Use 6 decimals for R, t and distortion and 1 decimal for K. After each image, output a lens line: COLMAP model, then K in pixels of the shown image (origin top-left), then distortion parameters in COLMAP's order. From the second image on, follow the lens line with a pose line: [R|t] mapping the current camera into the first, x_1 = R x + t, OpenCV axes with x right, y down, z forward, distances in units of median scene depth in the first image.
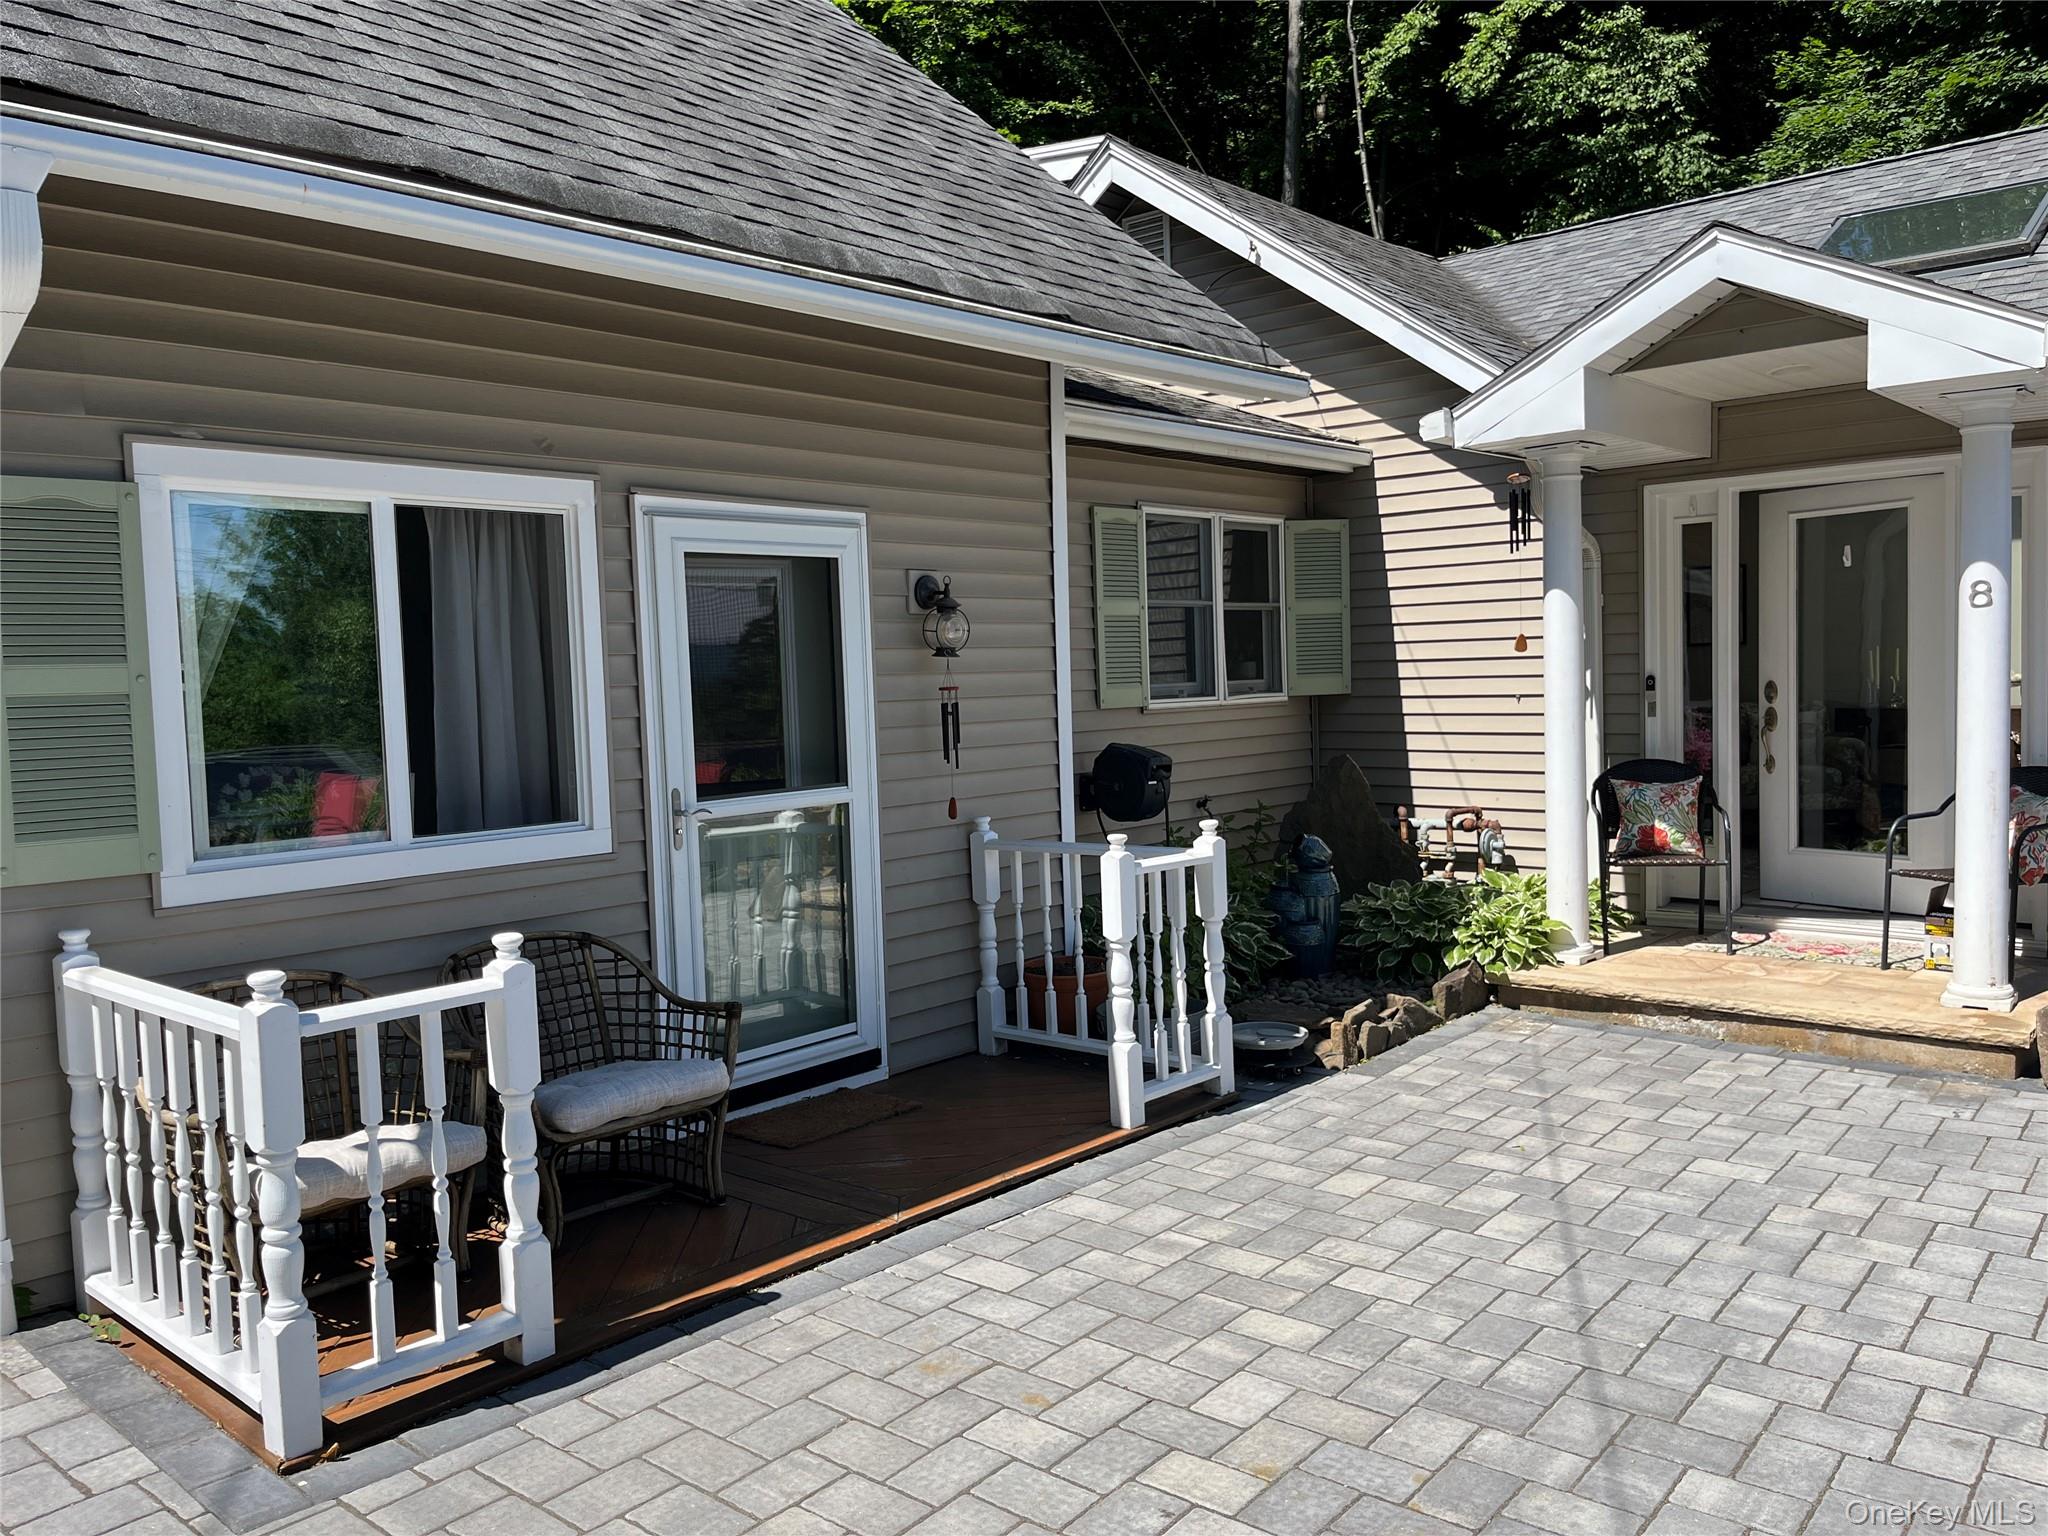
lens RADIAL K [[1549.9, 0, 1005.8], [0, 1549.9, 770.1], [0, 0, 1]] dist [0.056589, -0.082164]
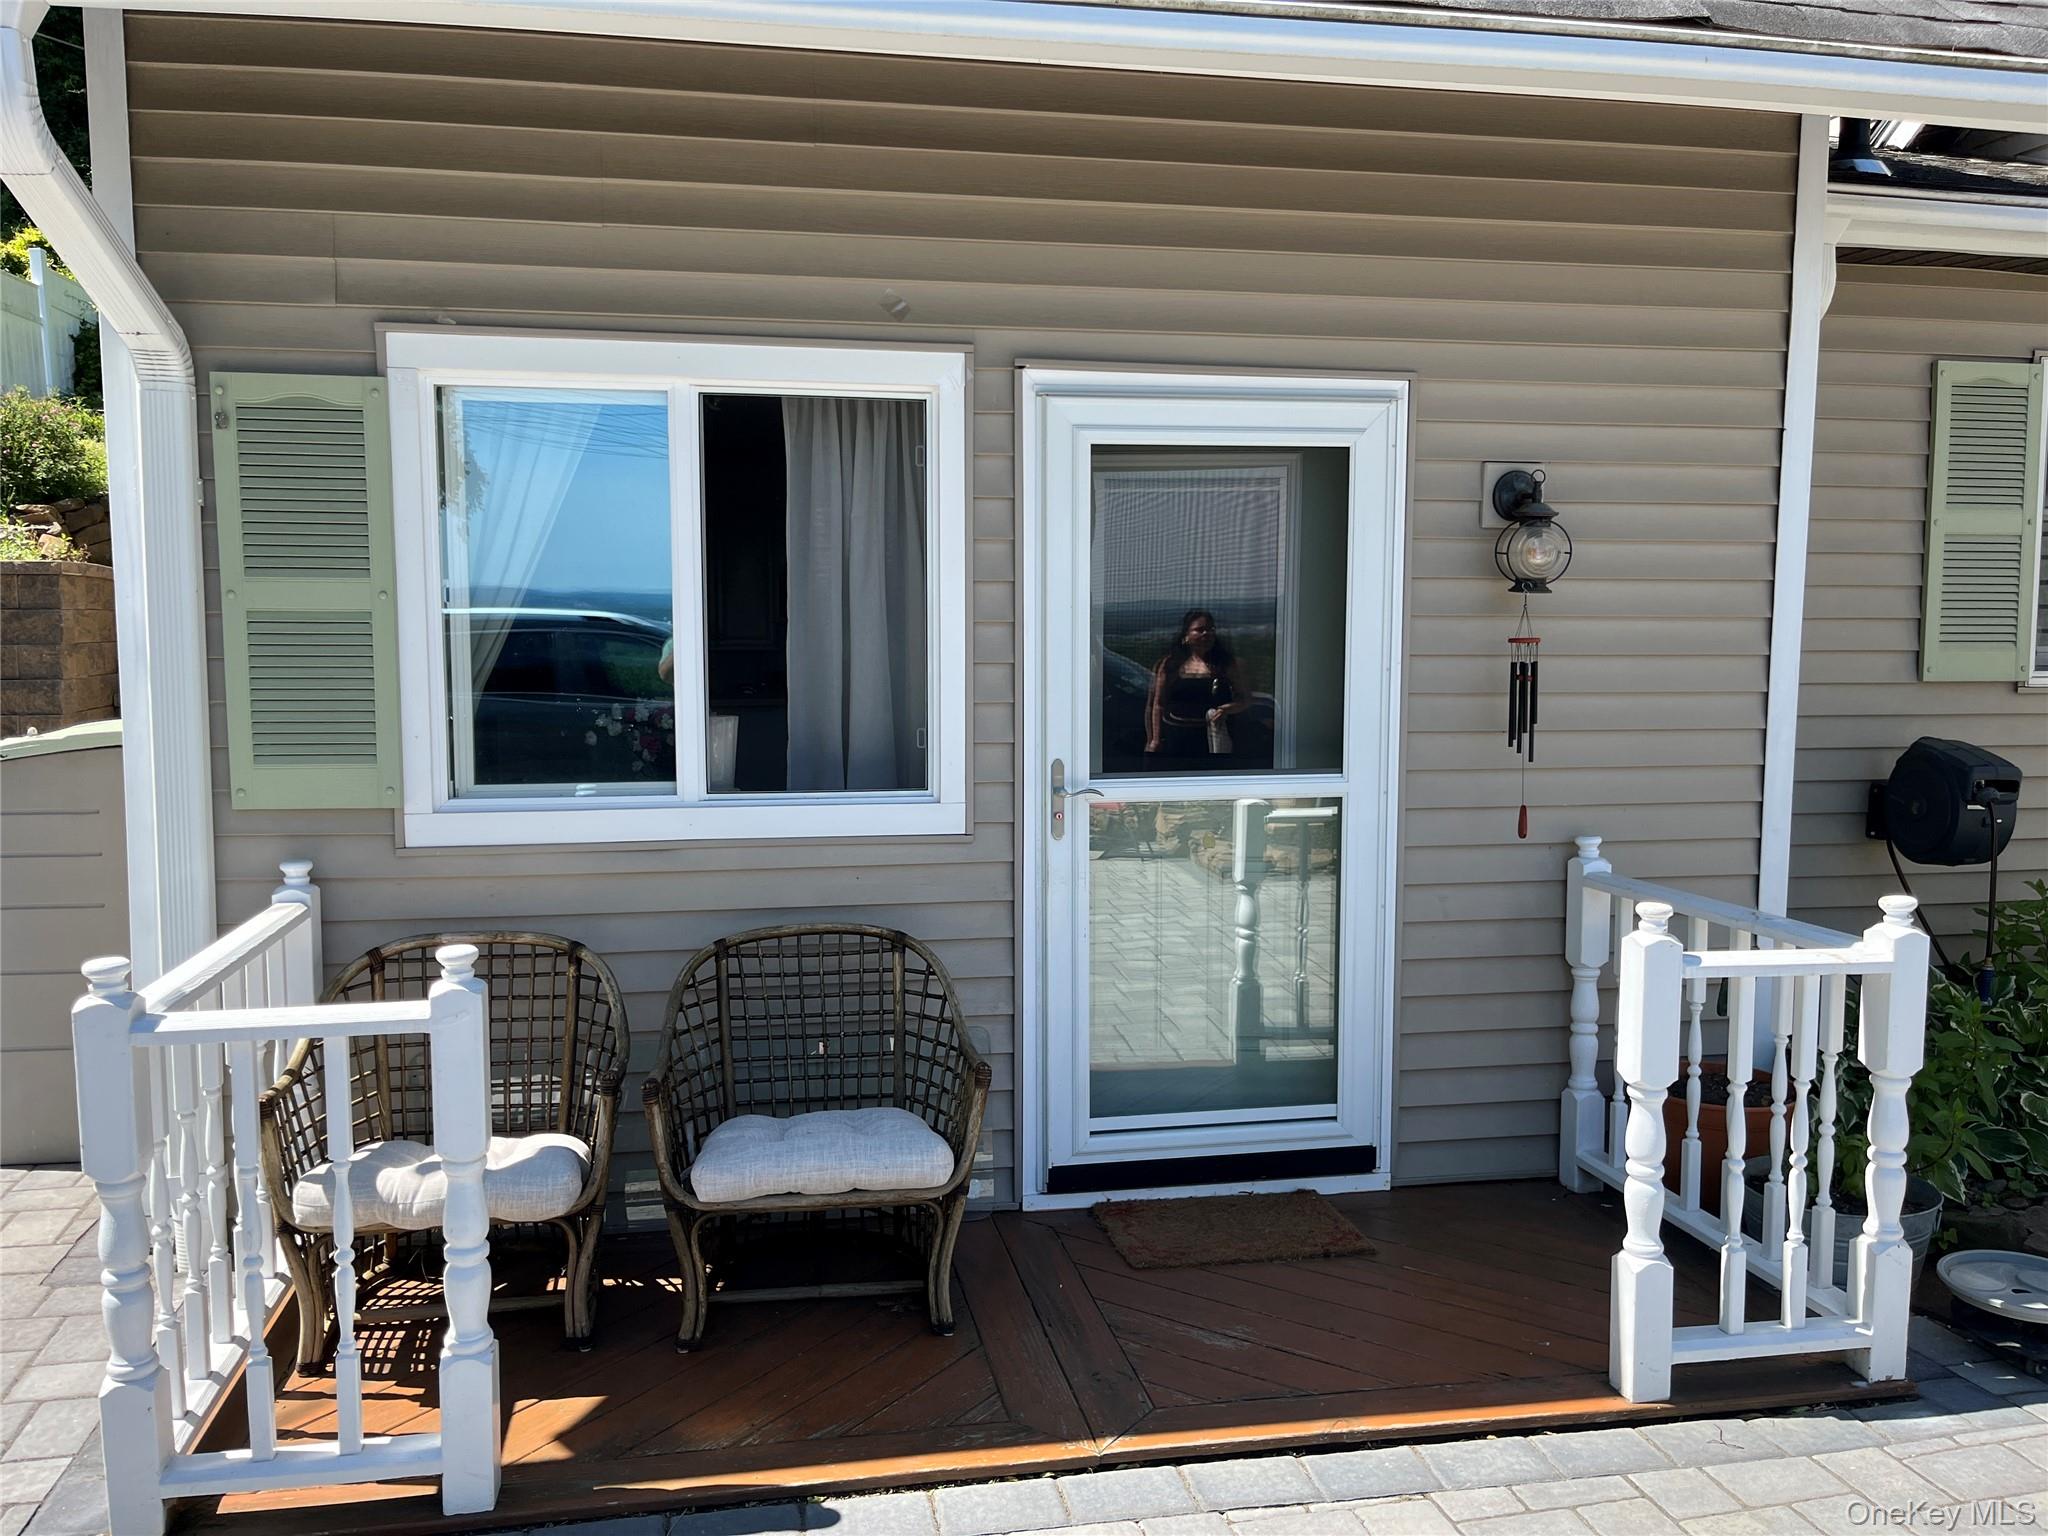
lens RADIAL K [[1549.9, 0, 1020.9], [0, 1549.9, 766.1], [0, 0, 1]] dist [0.056589, -0.082164]
pose [[0.792992, 0.090716, -0.602440, 0.224875], [-0.065077, 0.995807, 0.064288, -0.031492], [0.605746, -0.011775, 0.795571, 0.377428]]
